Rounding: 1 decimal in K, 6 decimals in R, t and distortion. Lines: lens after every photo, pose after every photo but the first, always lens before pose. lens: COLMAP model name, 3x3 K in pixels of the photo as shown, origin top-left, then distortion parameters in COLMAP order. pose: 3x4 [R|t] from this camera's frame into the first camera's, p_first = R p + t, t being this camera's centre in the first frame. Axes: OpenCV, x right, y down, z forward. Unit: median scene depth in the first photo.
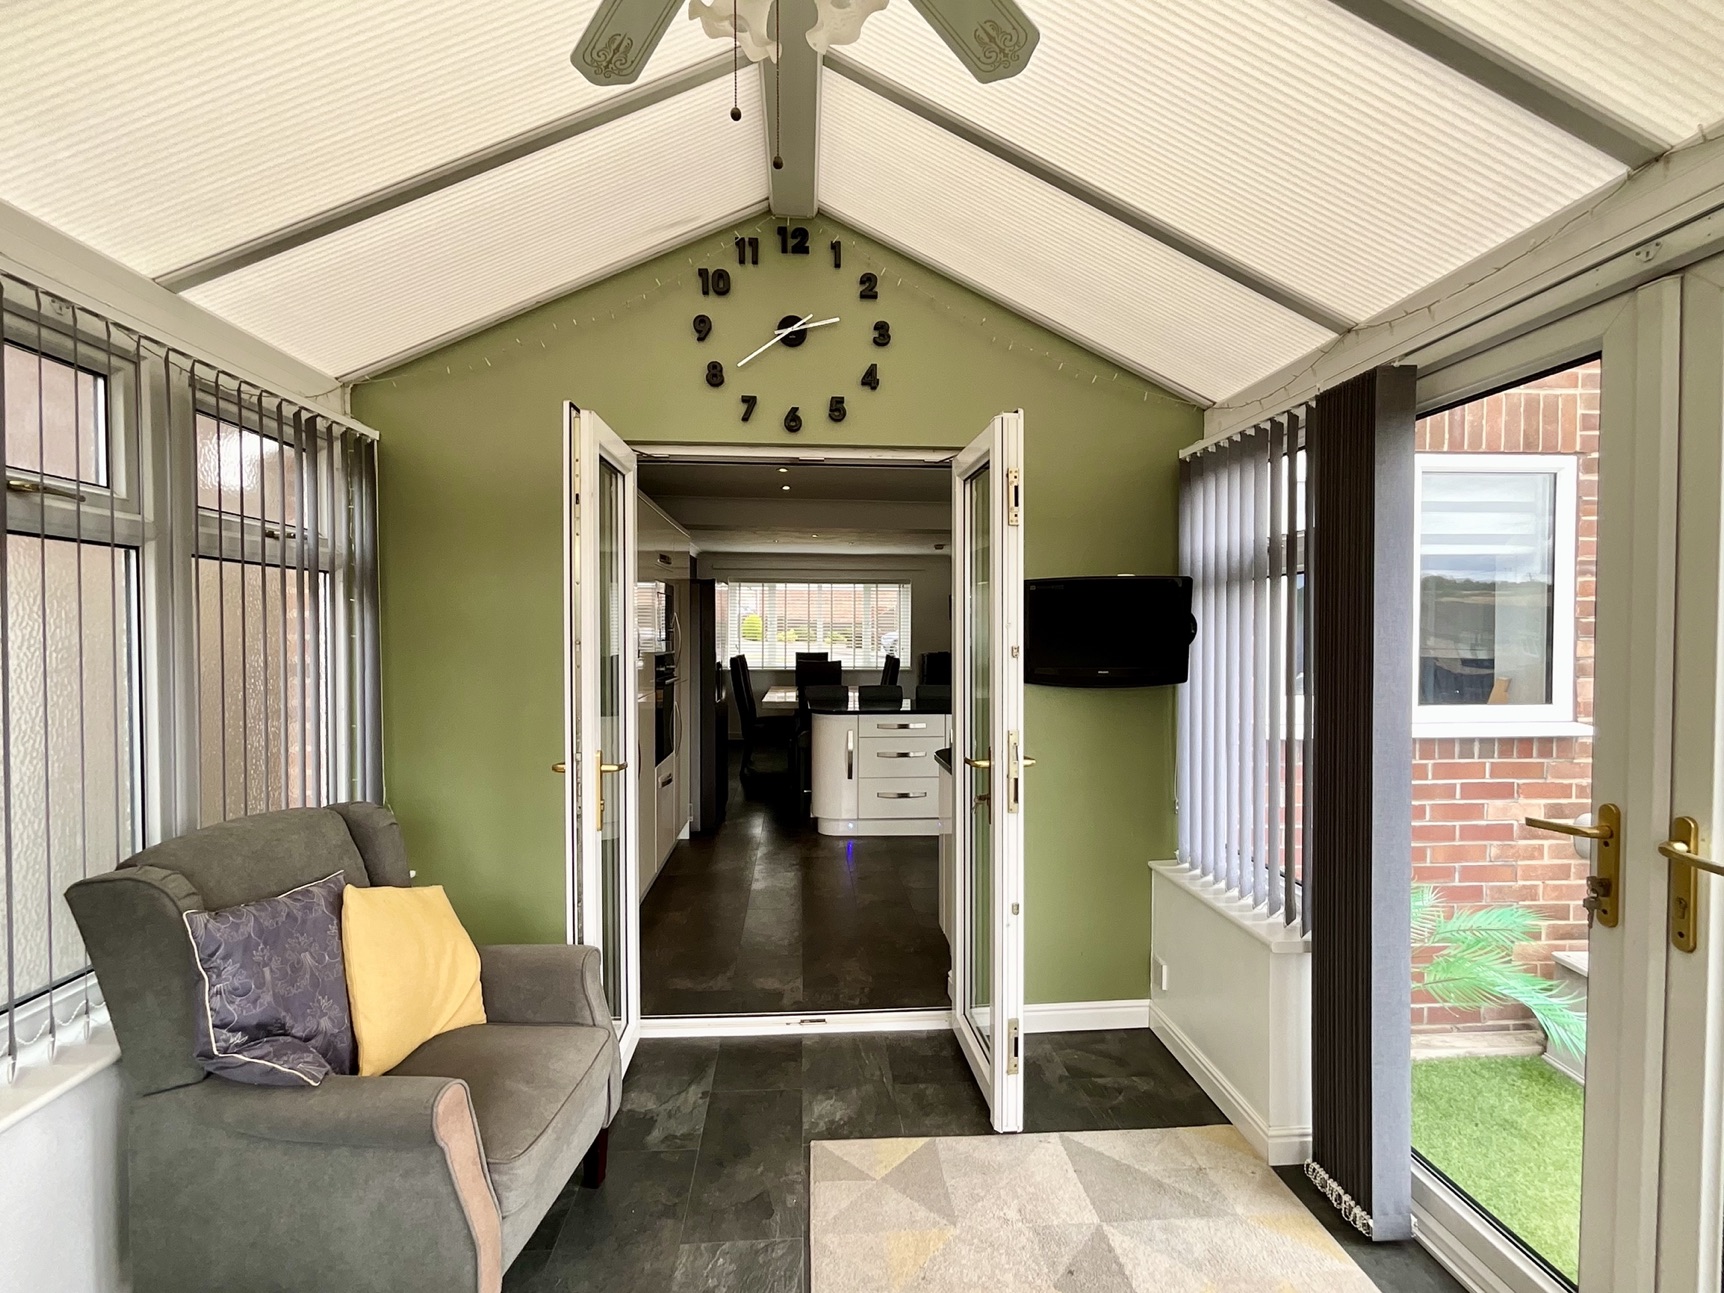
lens RADIAL K [[755.8, 0, 860.3], [0, 755.8, 646.9], [0, 0, 1]] dist [0.001114, 0.000018]
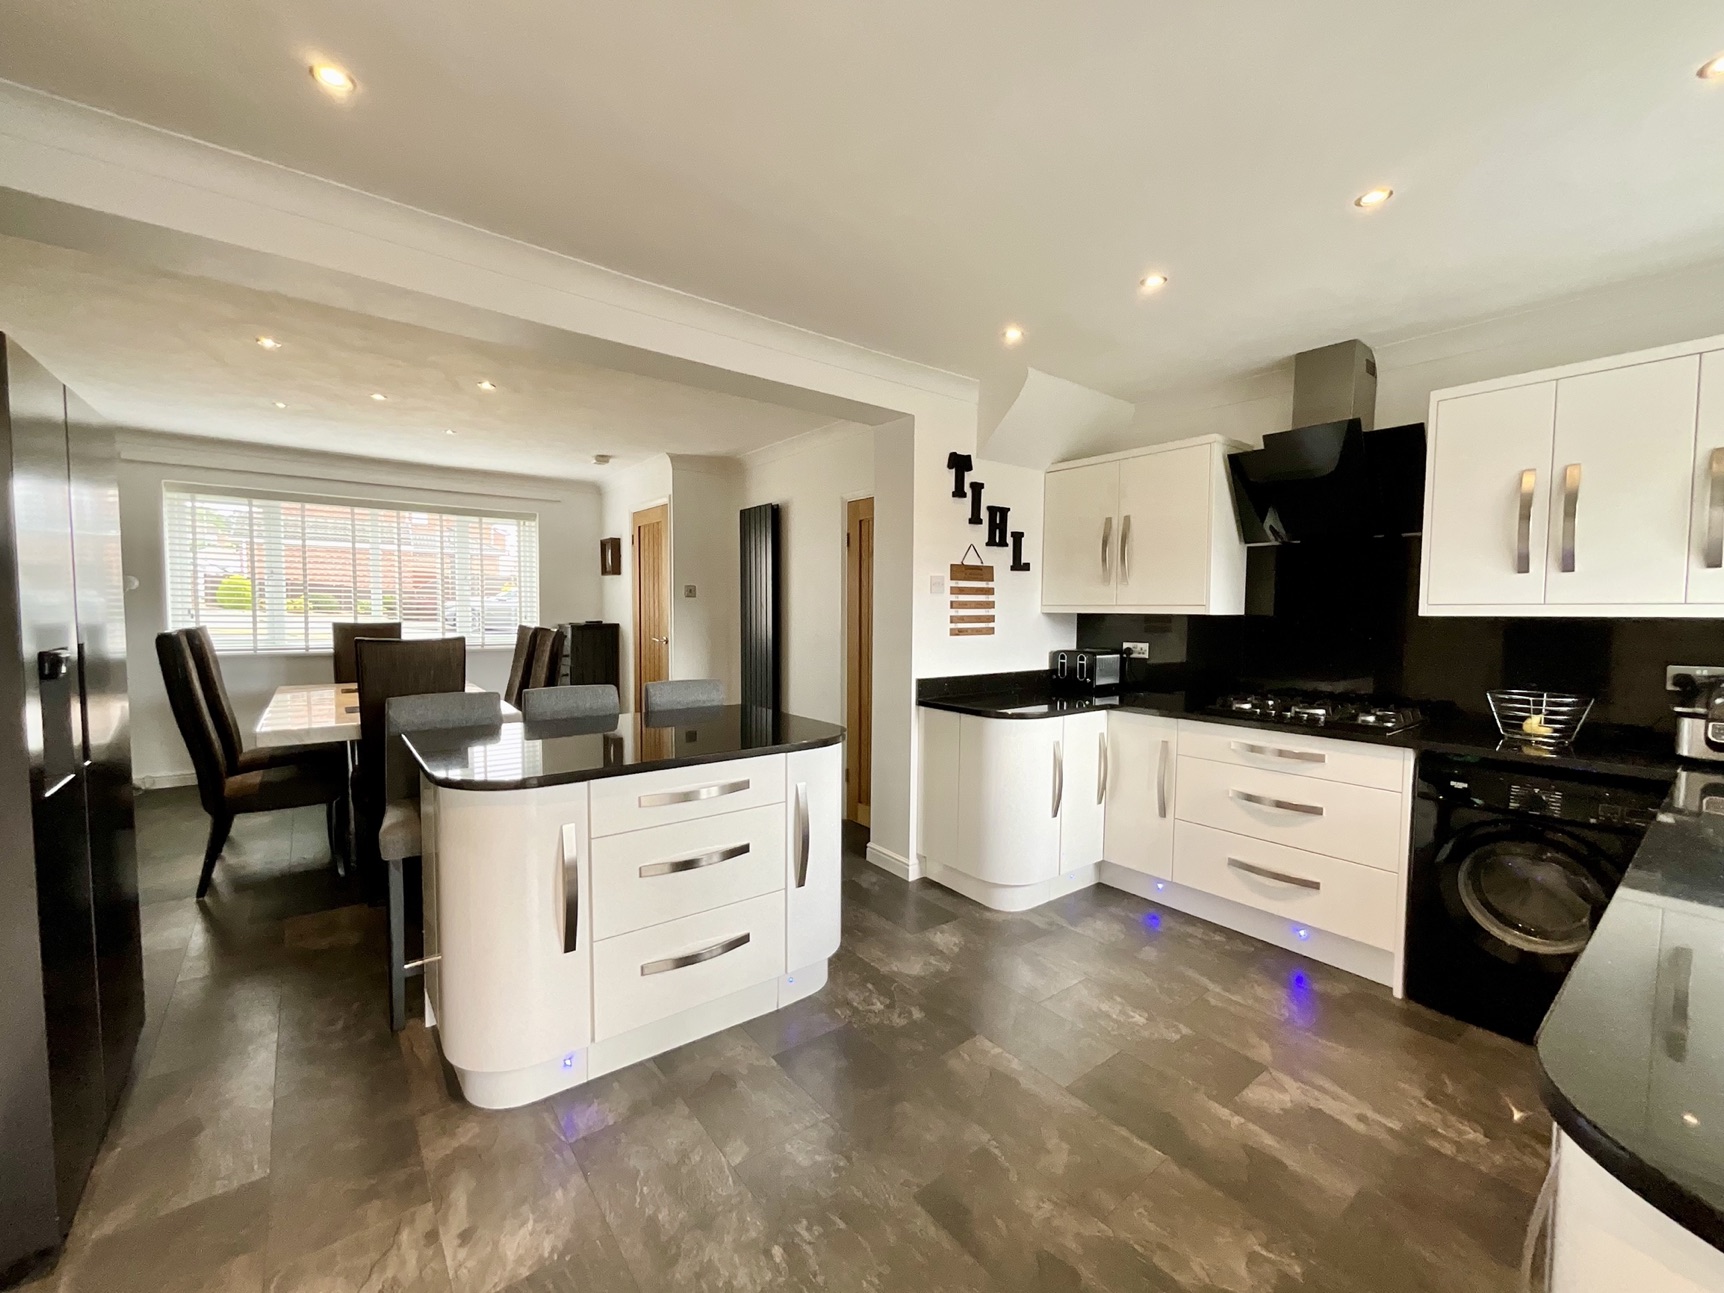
lens RADIAL K [[701.2, 0, 861.7], [0, 701.2, 644.2], [0, 0, 1]] dist [0.001277, -0.000525]
pose [[0.833644, -0.024430, 0.551761, -0.050581], [0.002538, 0.999180, 0.040405, 0.003337], [-0.552296, -0.032283, 0.833023, 0.382478]]
